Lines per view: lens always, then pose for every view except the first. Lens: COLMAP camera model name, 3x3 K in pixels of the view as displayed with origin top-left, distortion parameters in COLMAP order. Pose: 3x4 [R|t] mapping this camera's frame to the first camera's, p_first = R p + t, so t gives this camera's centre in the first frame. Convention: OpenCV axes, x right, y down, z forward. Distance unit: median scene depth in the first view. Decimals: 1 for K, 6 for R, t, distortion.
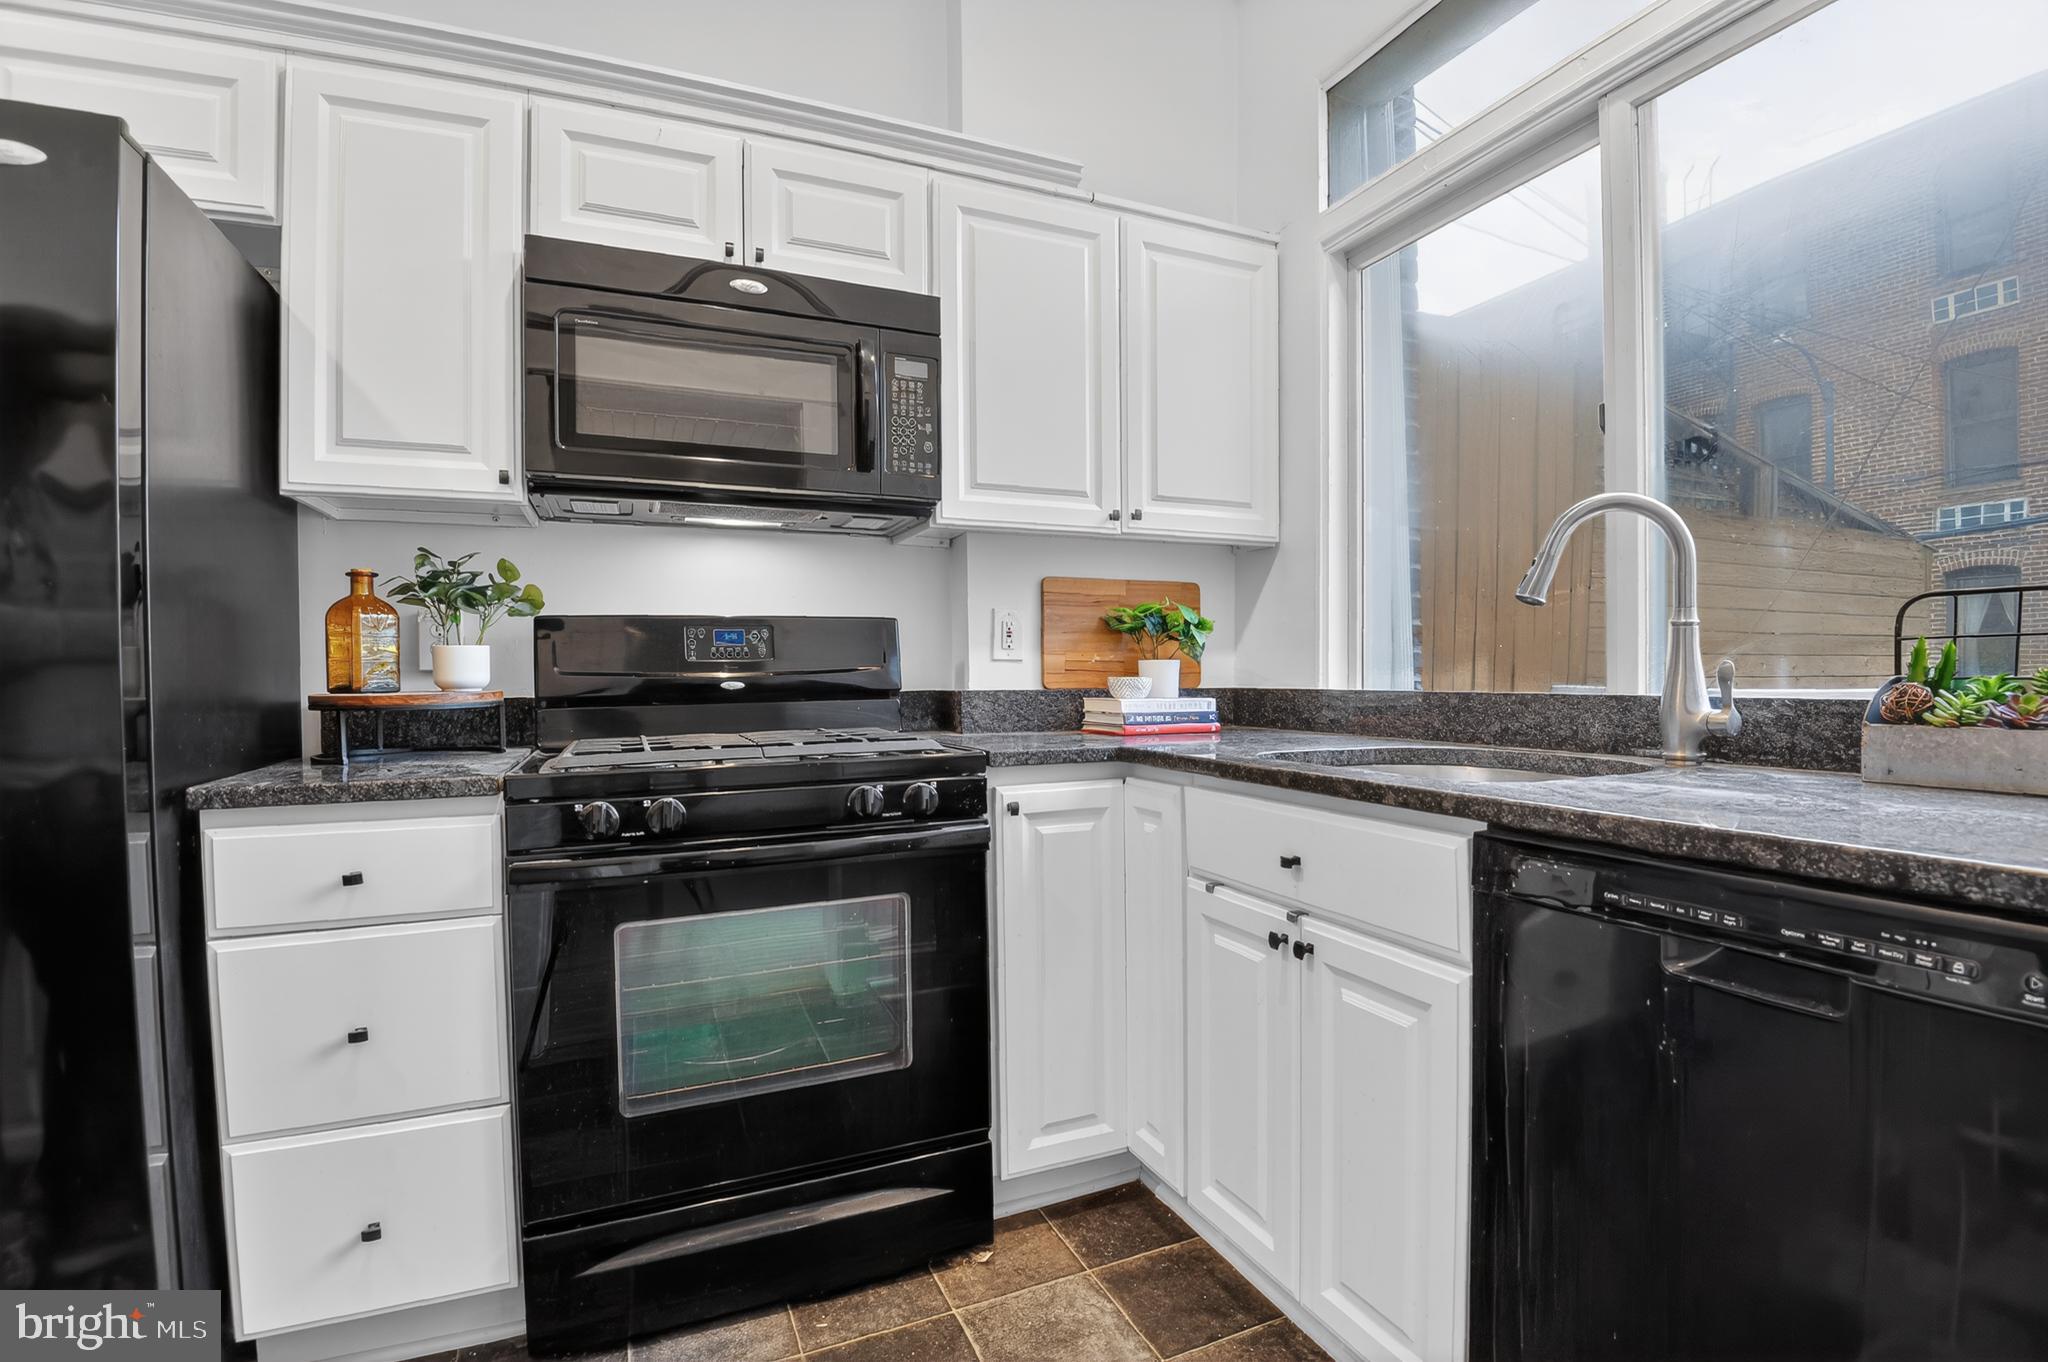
lens RADIAL K [[967.1, 0, 1030.4], [0, 967.1, 680.5], [0, 0, 1]] dist [-0.031635, -0.007056]
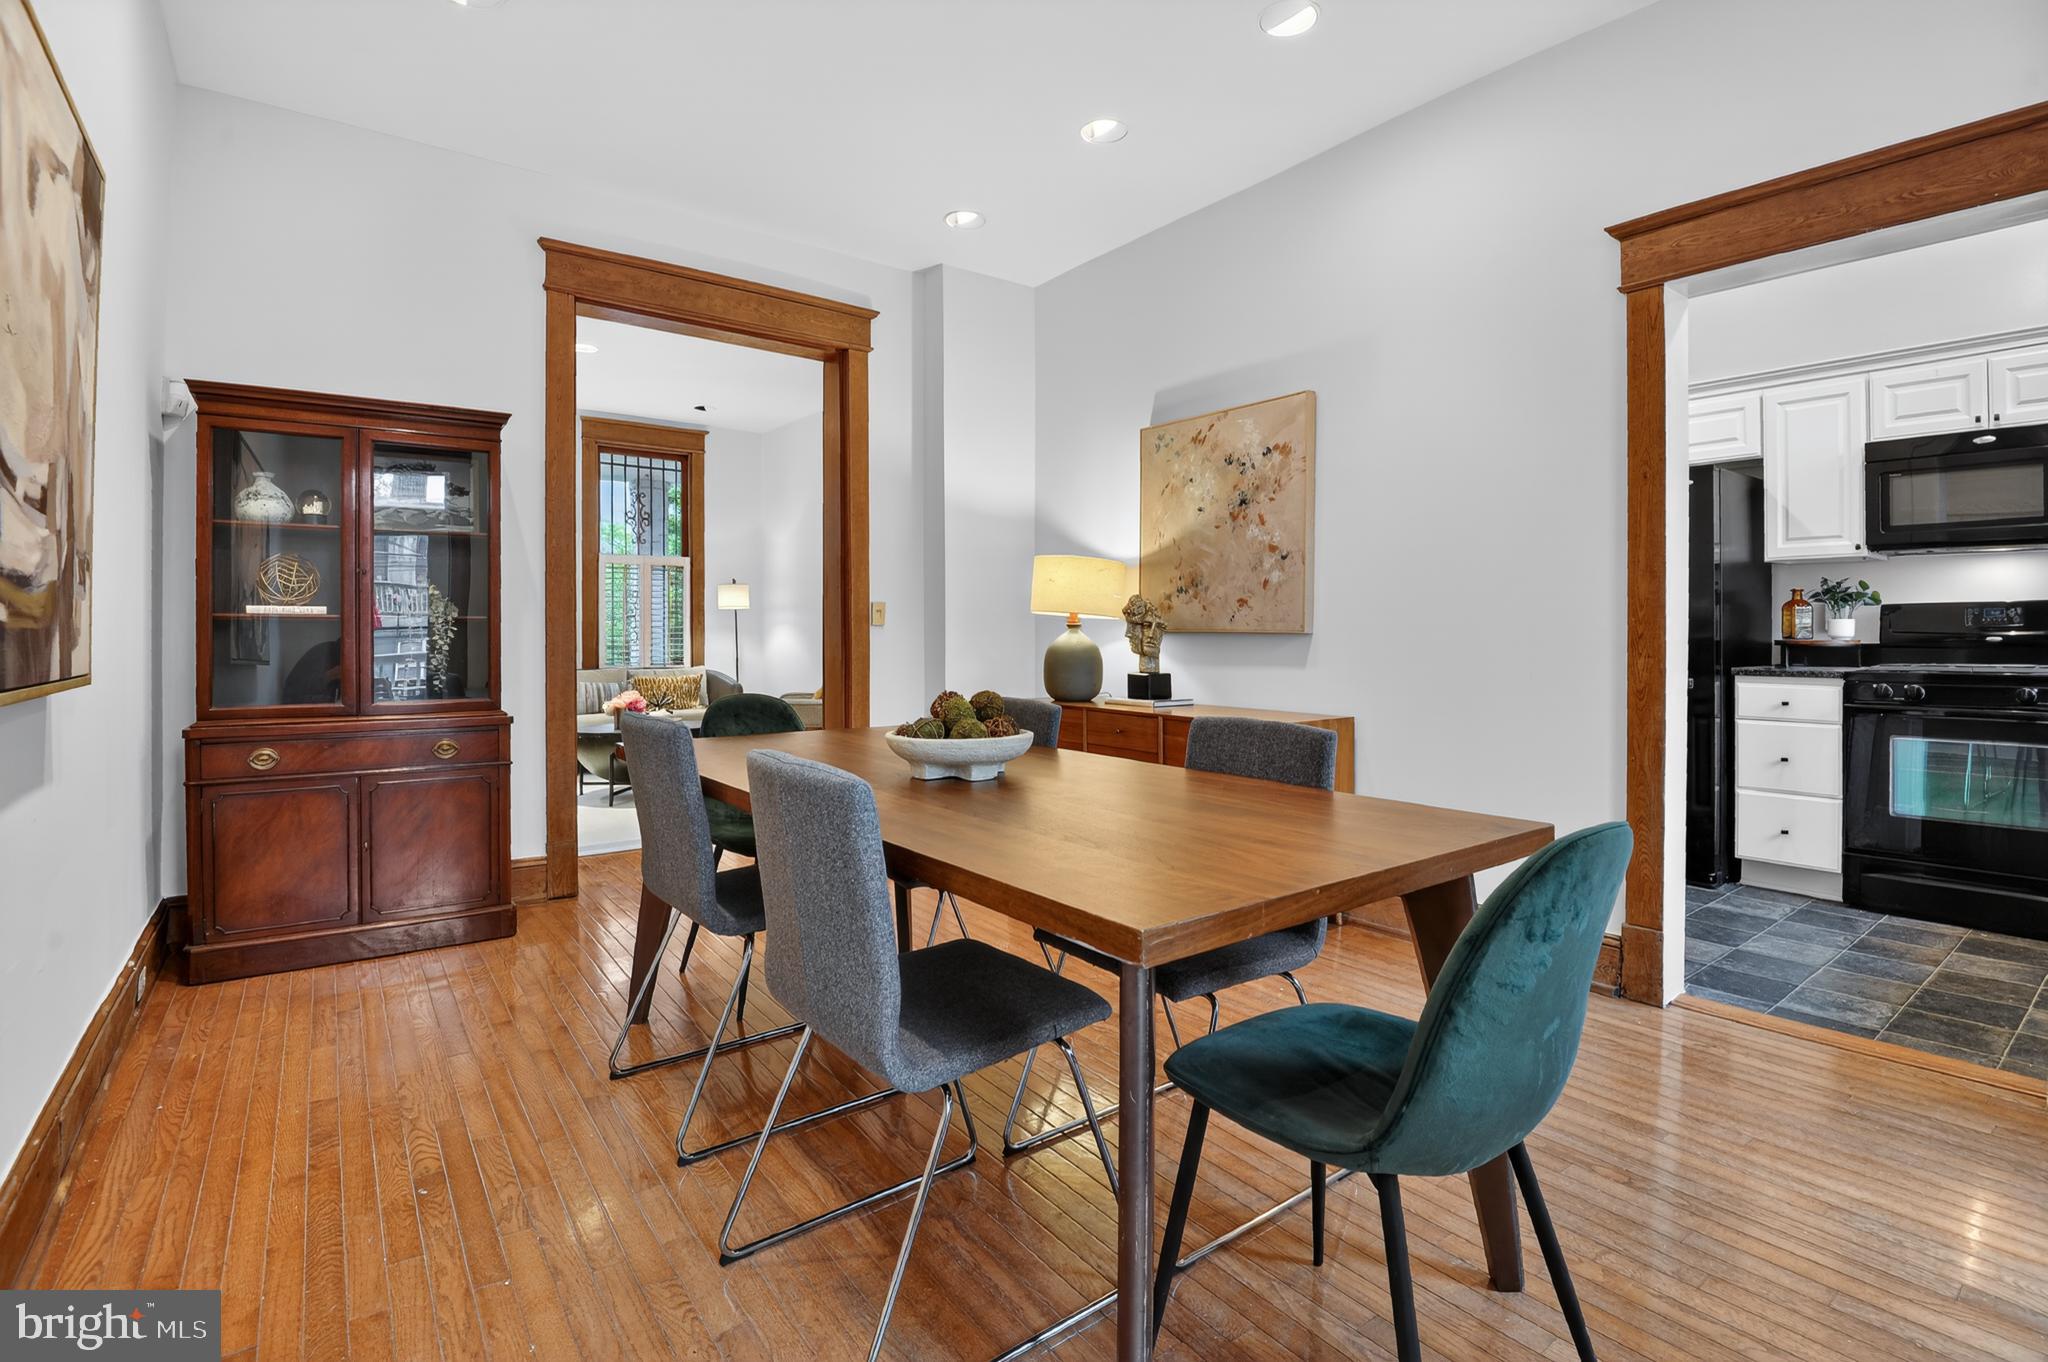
lens RADIAL K [[967.1, 0, 1054.3], [0, 967.1, 634.0], [0, 0, 1]] dist [-0.031635, -0.007056]
pose [[0.243995, 0.009536, -0.969730, 1.183204], [-0.015600, 0.999861, 0.005908, 0.014560], [0.969651, 0.013687, 0.244110, -1.437458]]
